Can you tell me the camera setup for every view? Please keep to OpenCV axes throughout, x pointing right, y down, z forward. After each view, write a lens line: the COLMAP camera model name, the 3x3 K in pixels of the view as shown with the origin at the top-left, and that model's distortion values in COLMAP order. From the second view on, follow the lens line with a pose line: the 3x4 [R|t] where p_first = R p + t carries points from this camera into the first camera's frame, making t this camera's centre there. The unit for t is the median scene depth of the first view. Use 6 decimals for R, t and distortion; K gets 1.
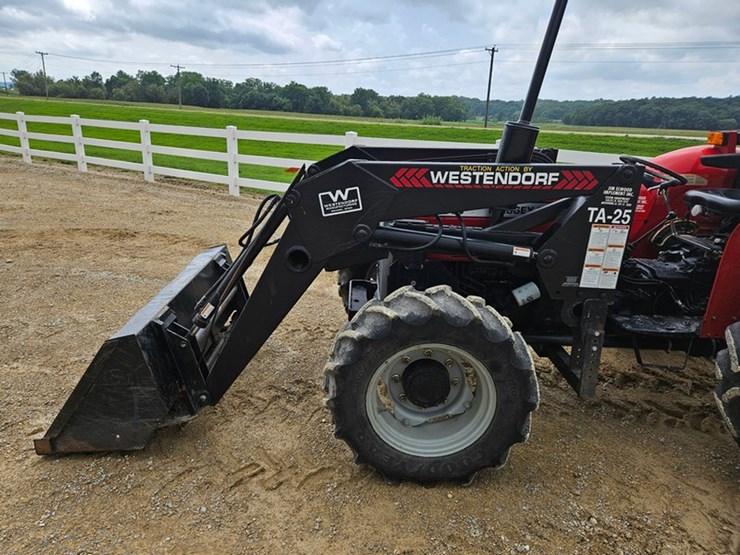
lens RADIAL K [[494.5, 0, 355.9], [0, 494.5, 271.8], [0, 0, 1]] dist [0.075641, -0.059964]
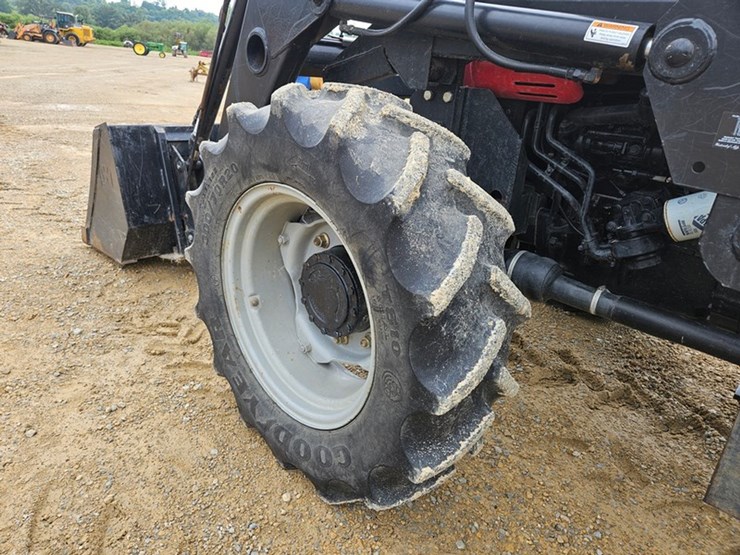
lens RADIAL K [[494.5, 0, 354.6], [0, 494.5, 271.3], [0, 0, 1]] dist [0.075641, -0.059964]
pose [[0.698822, 0.293281, -0.652406, 0.436082], [-0.270831, 0.952661, 0.138158, 0.110709], [0.662041, 0.080144, 0.745170, 0.544268]]
